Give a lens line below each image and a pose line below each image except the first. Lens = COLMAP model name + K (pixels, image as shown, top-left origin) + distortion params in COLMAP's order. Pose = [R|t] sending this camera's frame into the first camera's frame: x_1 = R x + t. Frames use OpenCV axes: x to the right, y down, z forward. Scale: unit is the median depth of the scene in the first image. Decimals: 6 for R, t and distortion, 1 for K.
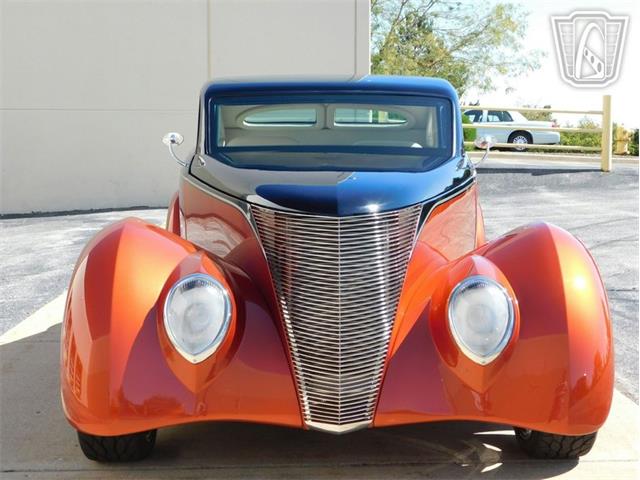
lens RADIAL K [[733.6, 0, 320.0], [0, 733.6, 240.0], [0, 0, 1]] dist [-0.000439, 0.000441]
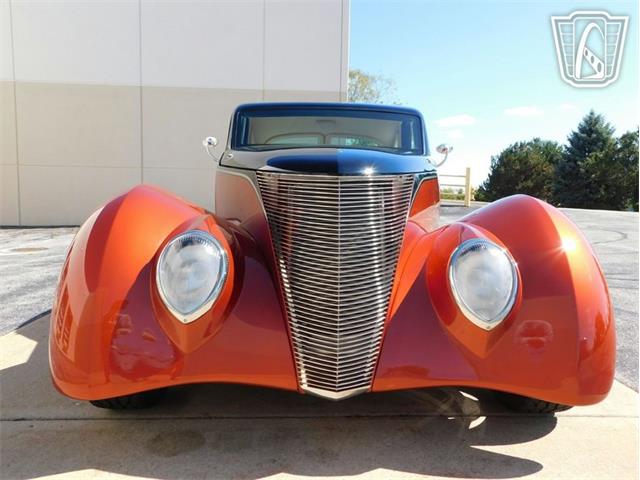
lens RADIAL K [[367.9, 0, 320.0], [0, 367.9, 240.0], [0, 0, 1]] dist [0.002292, 0.000280]
pose [[0.999803, 0.019524, 0.003462, -0.000676], [-0.019519, 0.999809, -0.001382, 0.056126], [-0.003489, 0.001314, 0.999993, 0.506424]]
